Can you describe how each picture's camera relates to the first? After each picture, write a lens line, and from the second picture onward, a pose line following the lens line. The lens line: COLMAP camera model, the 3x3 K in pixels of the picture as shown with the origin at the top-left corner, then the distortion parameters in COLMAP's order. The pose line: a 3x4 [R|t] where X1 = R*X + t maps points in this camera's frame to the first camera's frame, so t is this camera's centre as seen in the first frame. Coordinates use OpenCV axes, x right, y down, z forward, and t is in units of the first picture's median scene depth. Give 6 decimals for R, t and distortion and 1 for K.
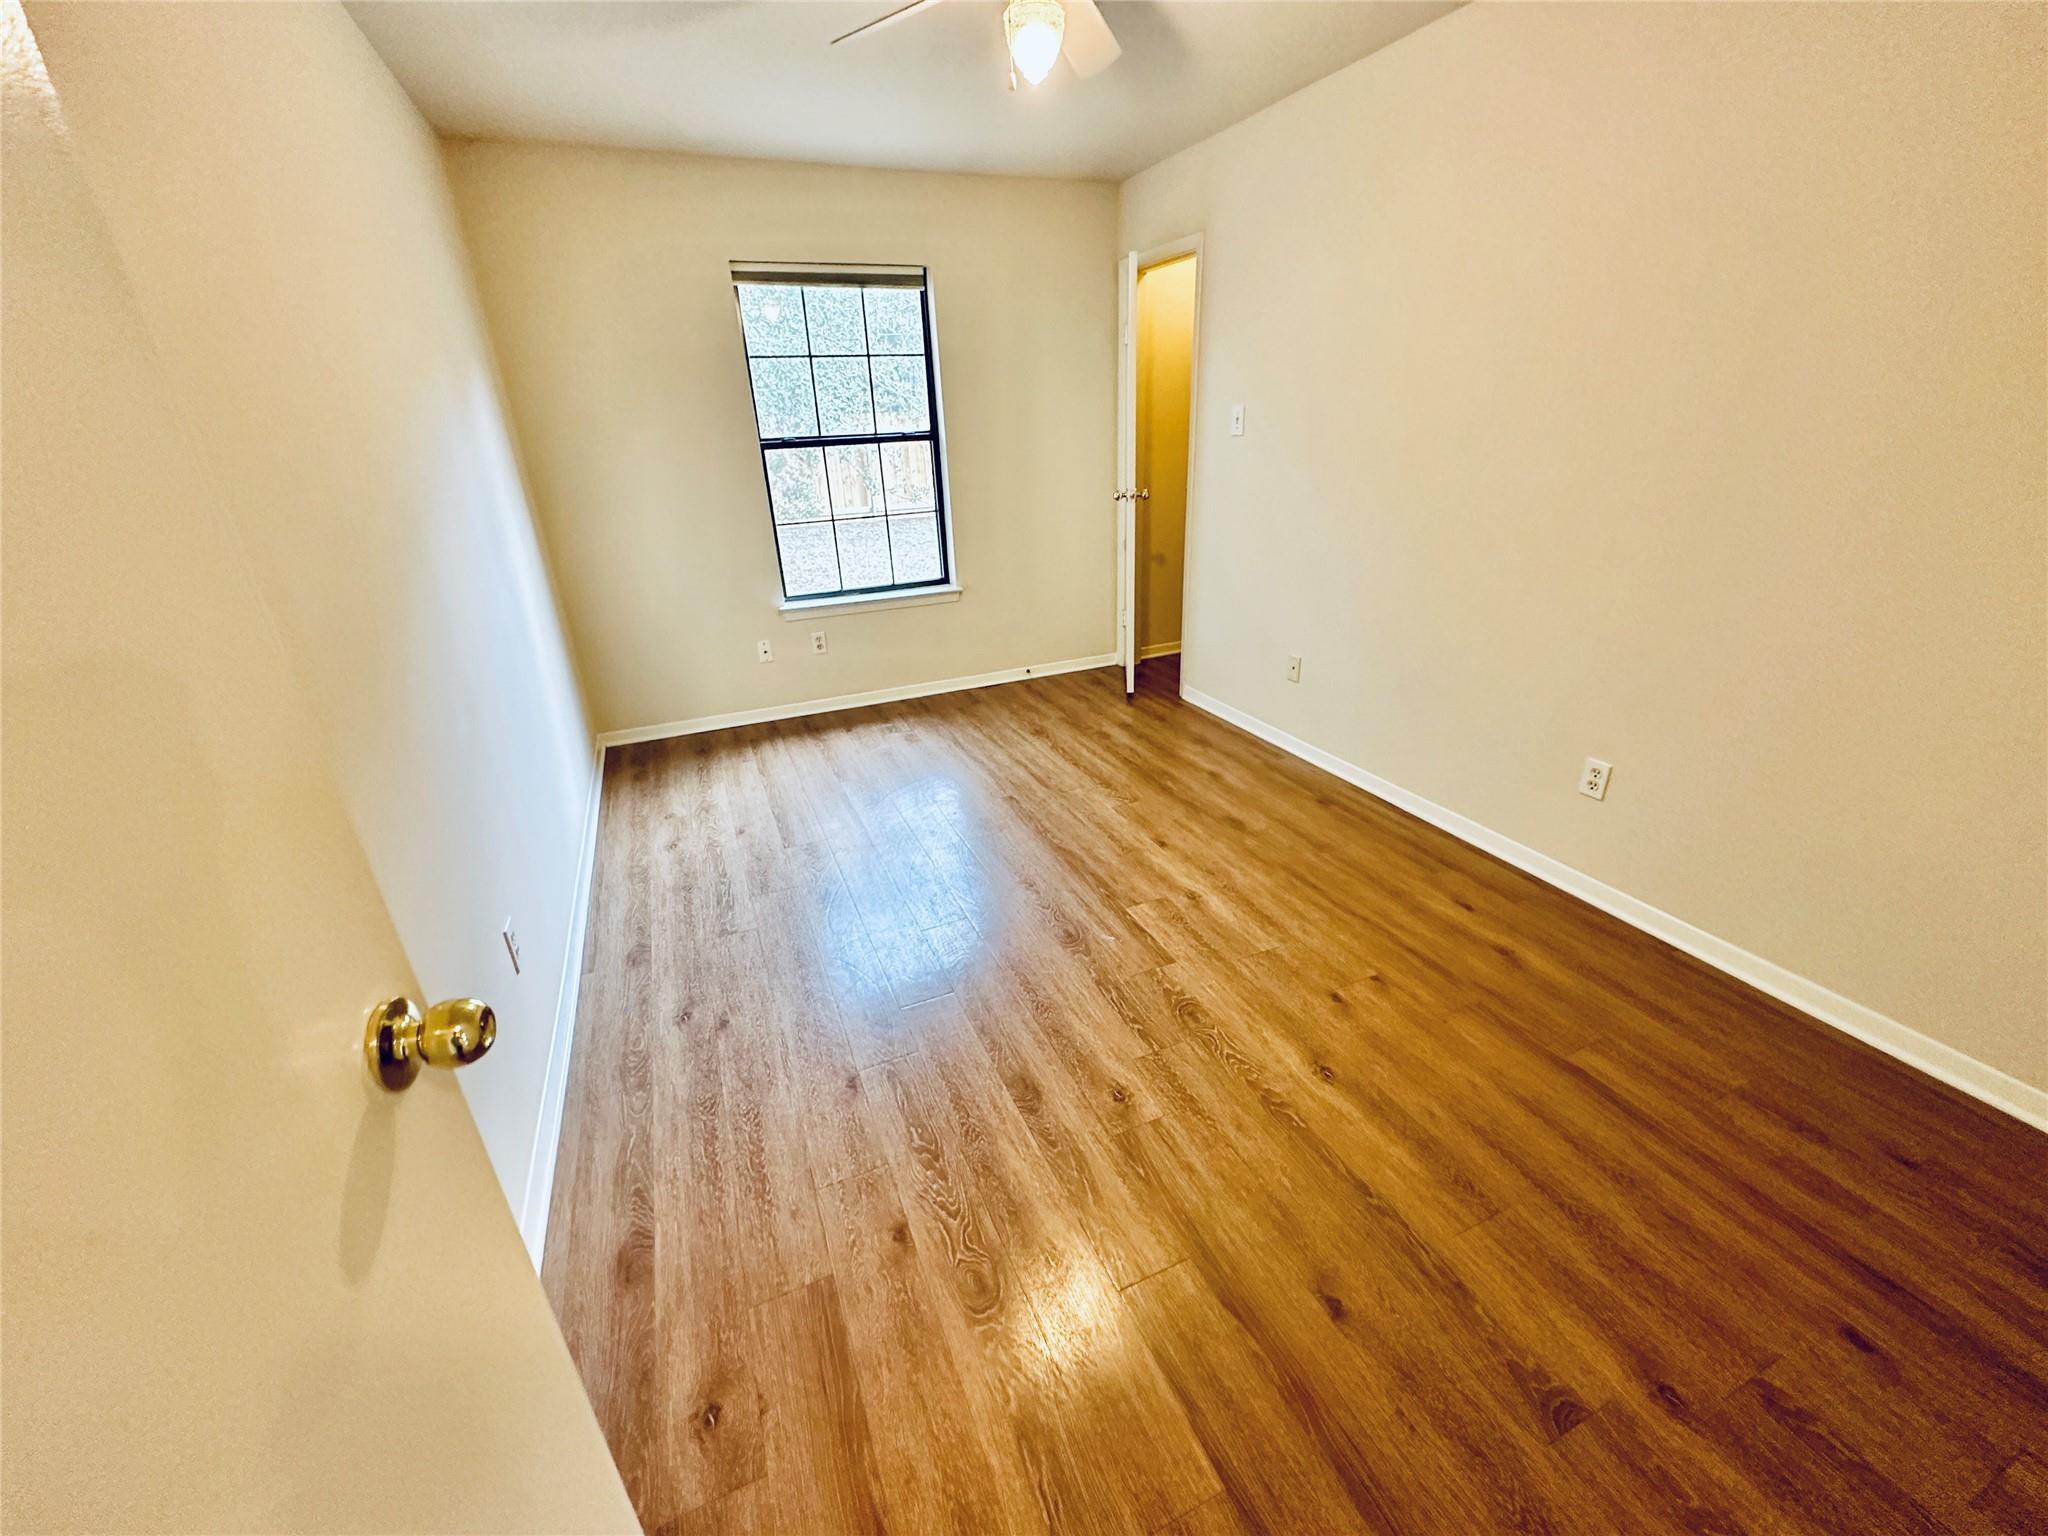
lens RADIAL K [[815.9, 0, 1022.3], [0, 815.9, 767.0], [0, 0, 1]] dist [-0.002439, 0.000608]
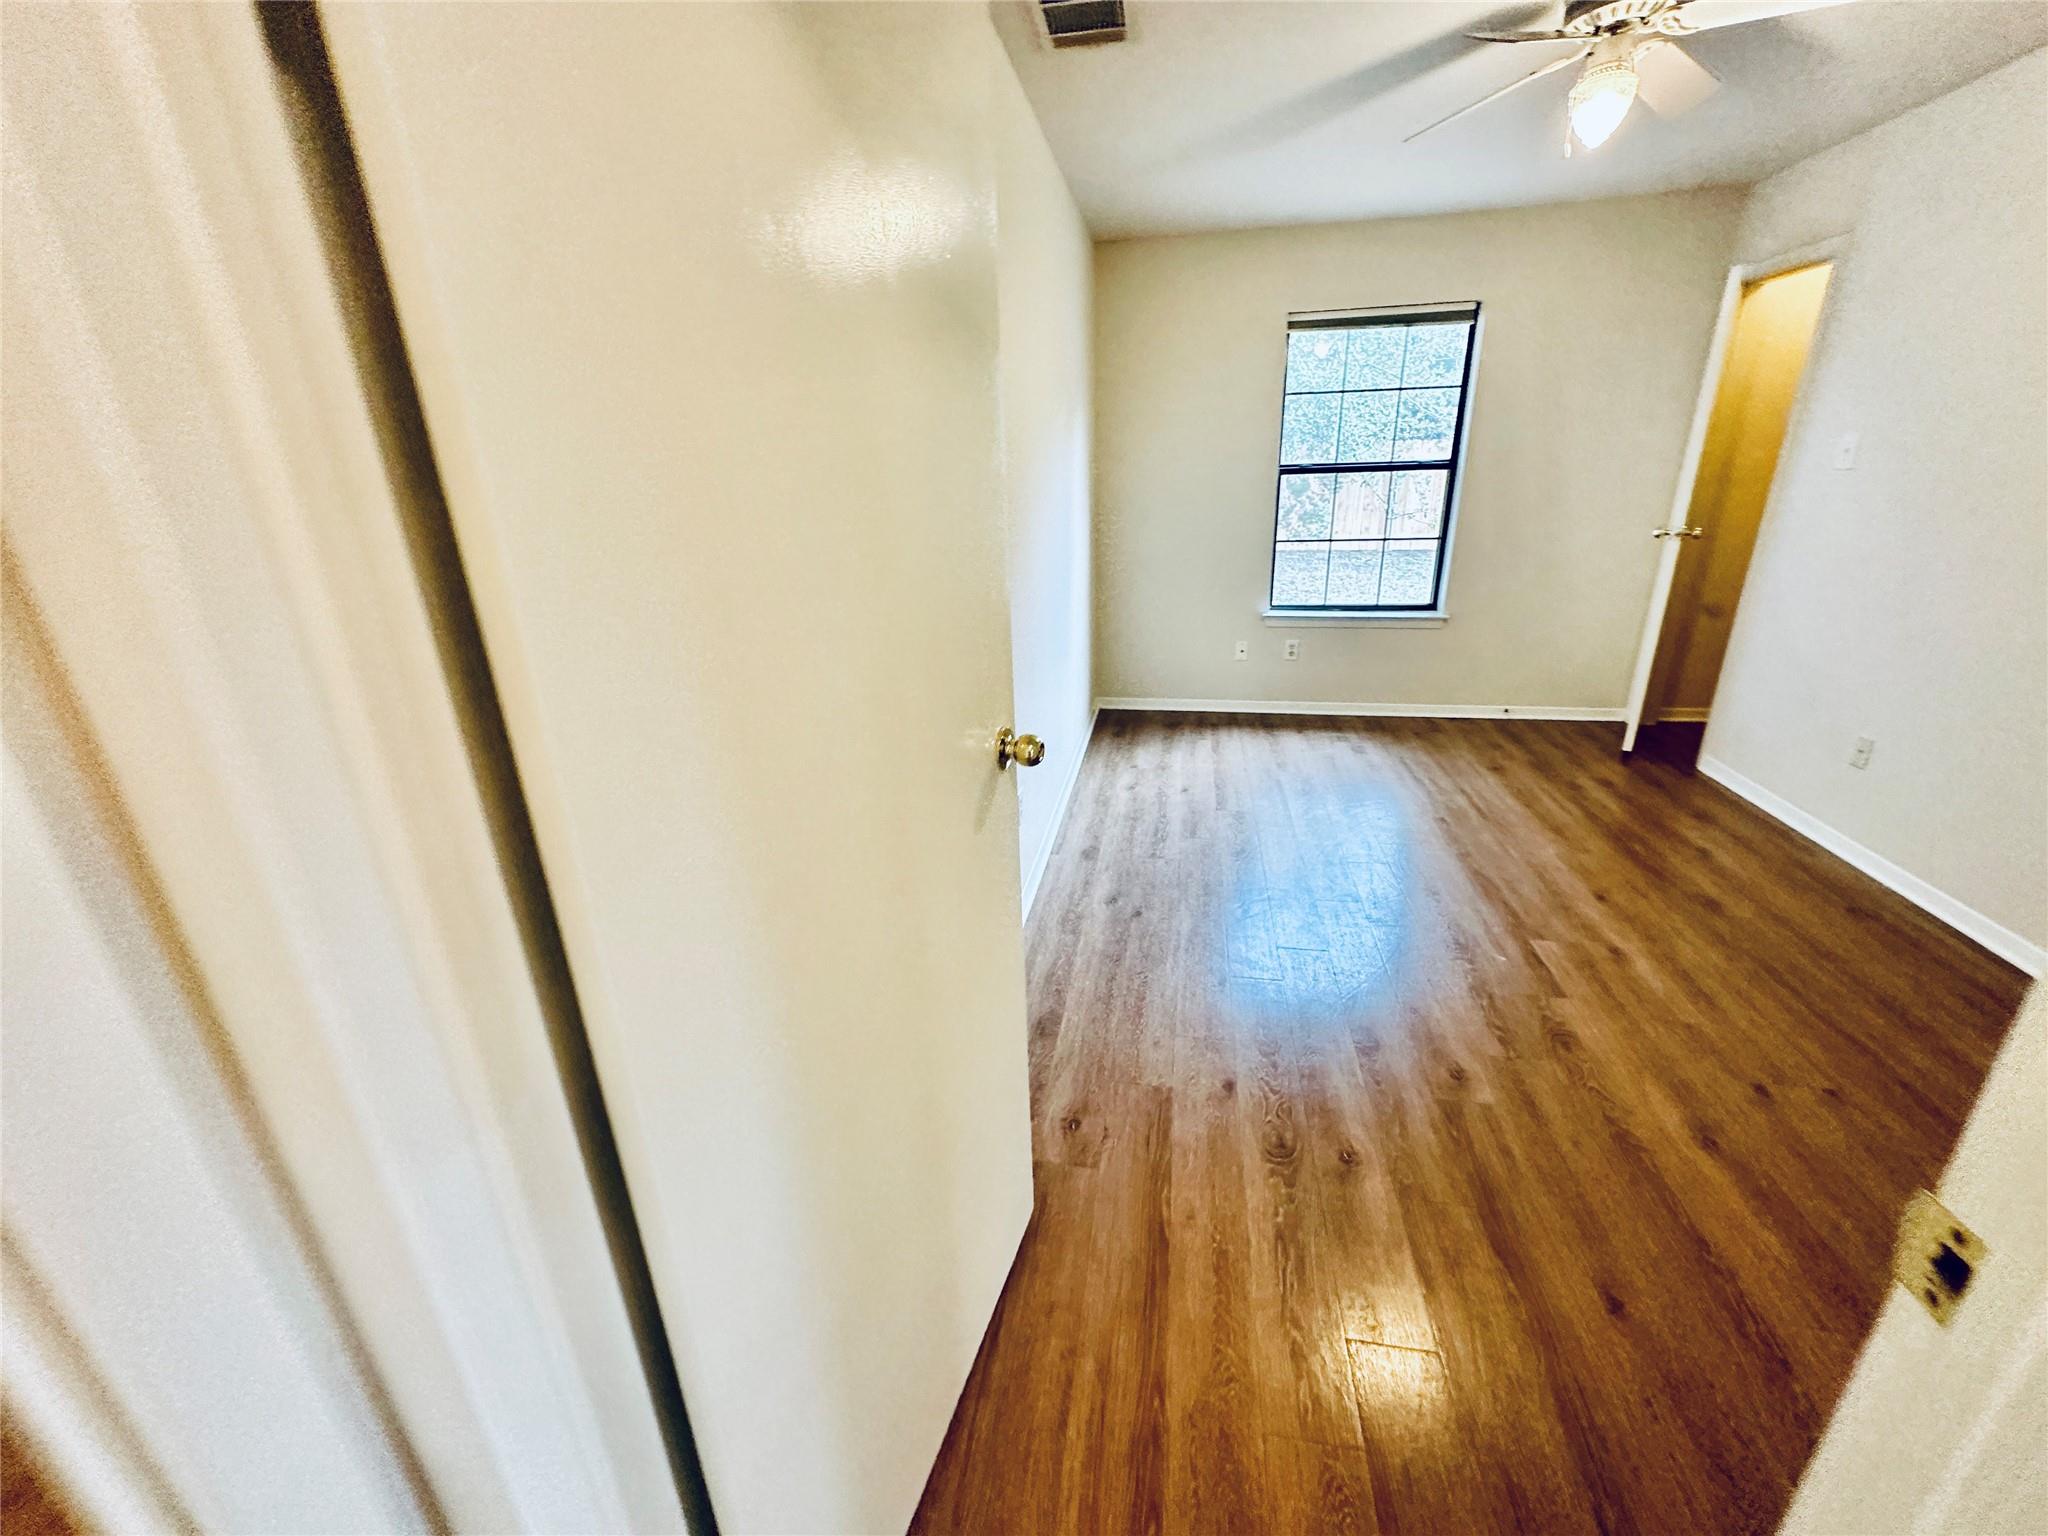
lens RADIAL K [[815.9, 0, 1022.3], [0, 815.9, 767.0], [0, 0, 1]] dist [-0.002439, 0.000608]
pose [[0.829638, 0.206733, -0.518616, 0.068106], [-0.221086, 0.974632, 0.034838, 0.056721], [0.512662, 0.085756, 0.854297, -0.142432]]
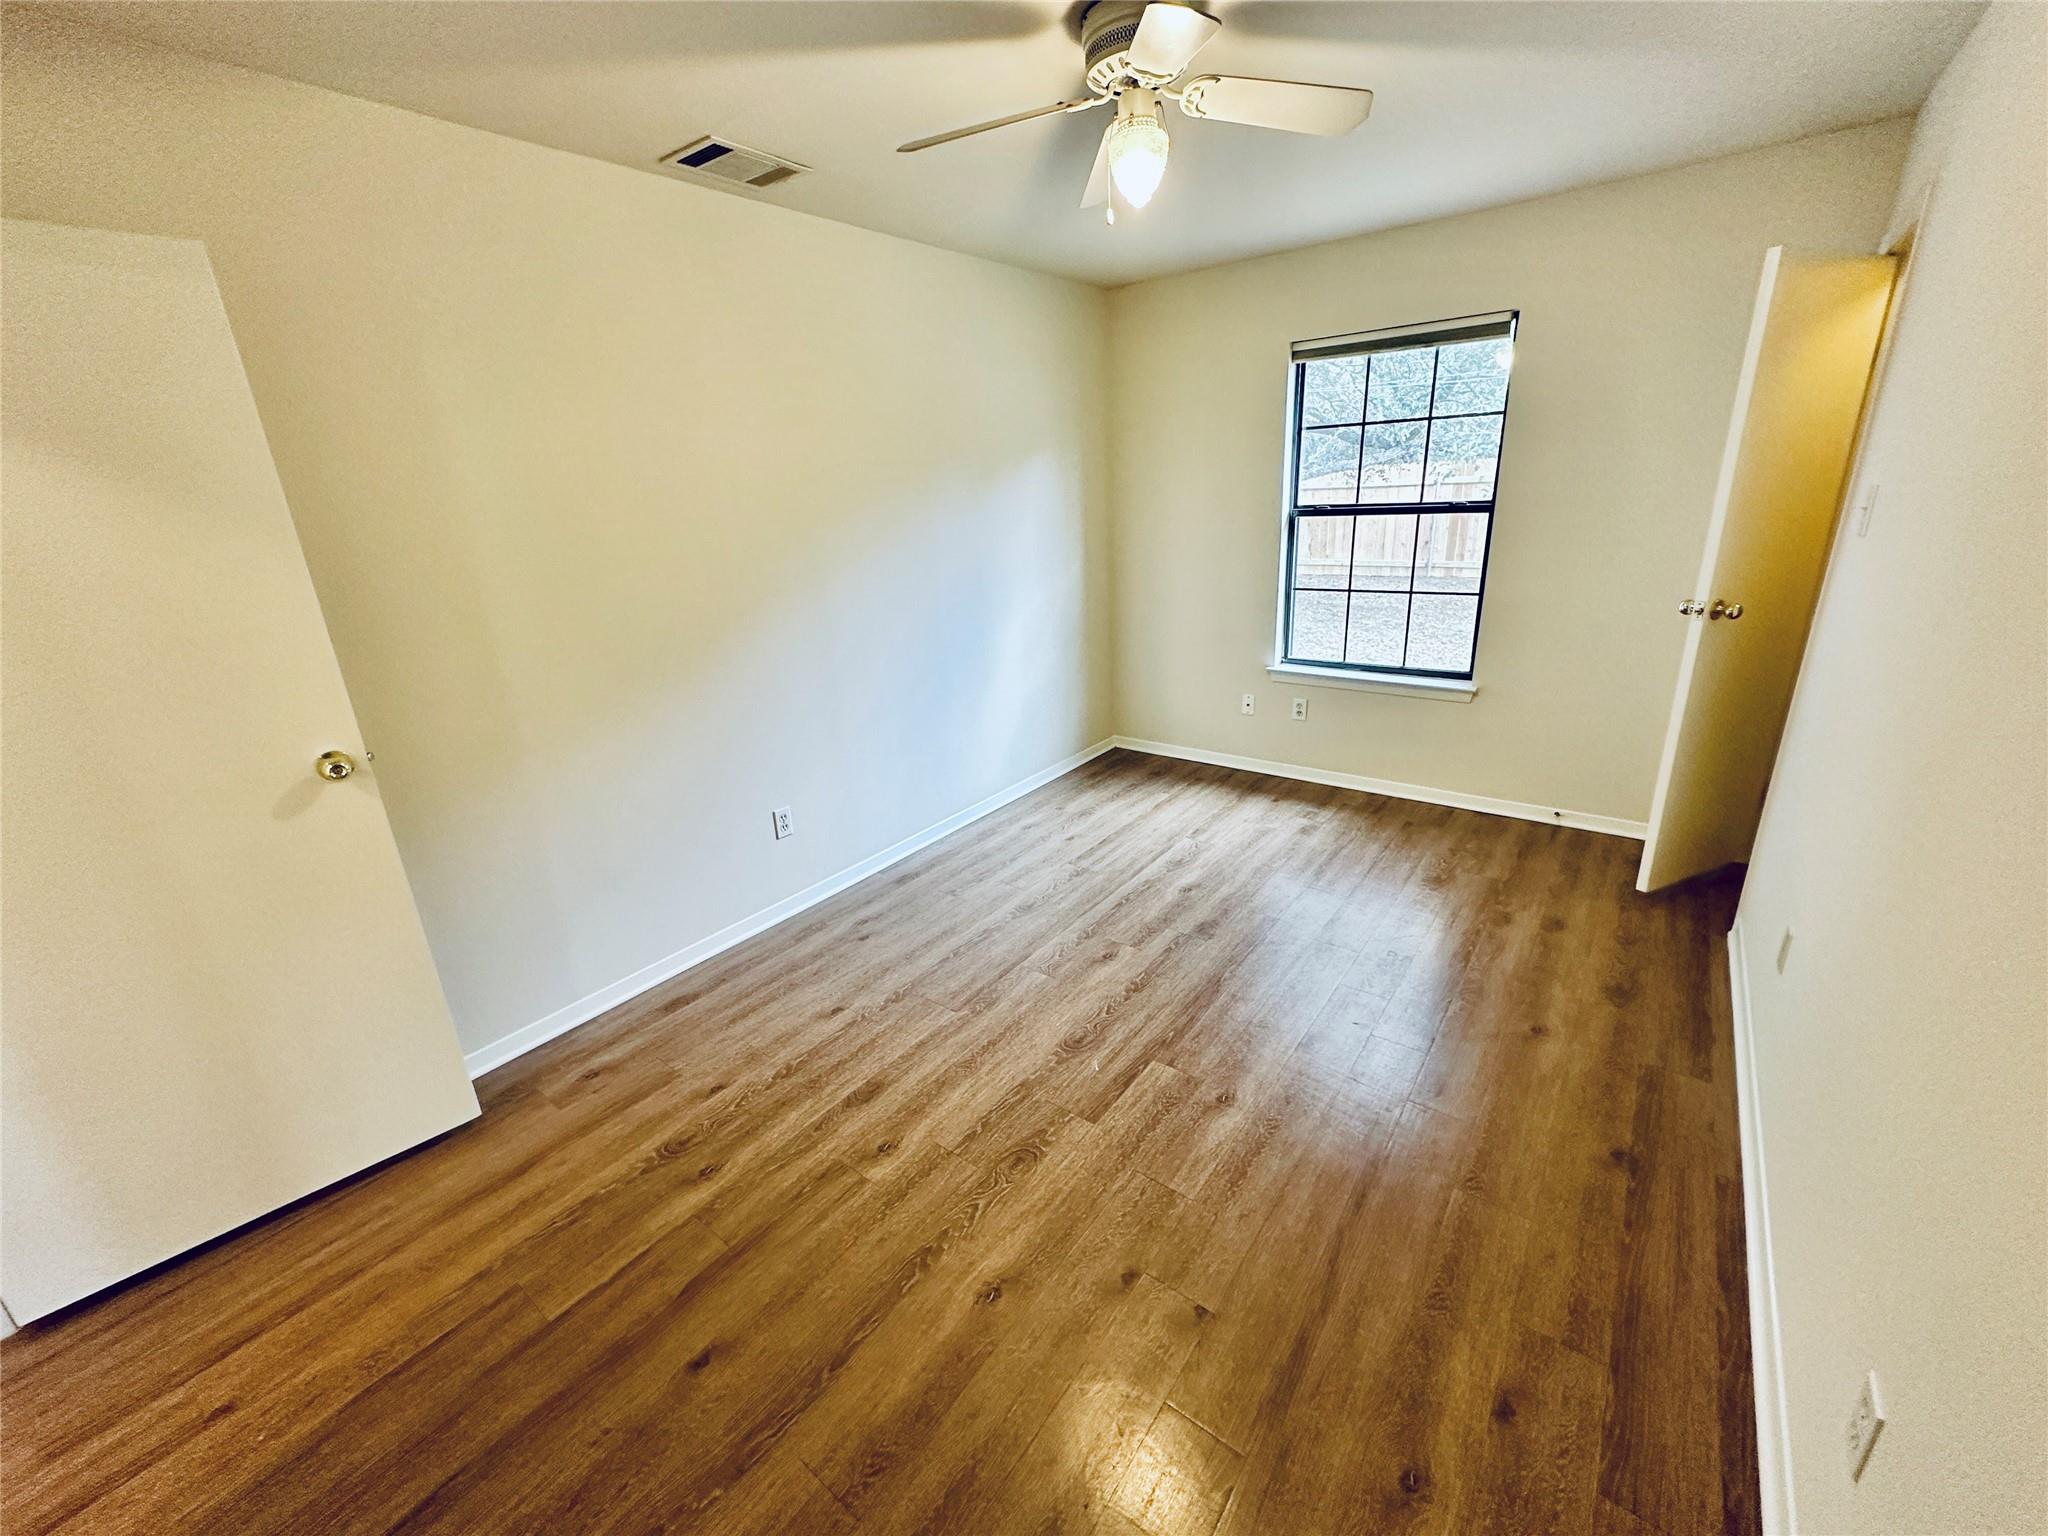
lens RADIAL K [[815.9, 0, 1022.3], [0, 815.9, 767.0], [0, 0, 1]] dist [-0.002439, 0.000608]
pose [[0.486033, 0.299874, -0.820882, 0.554886], [-0.318223, 0.935532, 0.153341, -0.174825], [0.813945, 0.186695, 0.550126, 0.264300]]
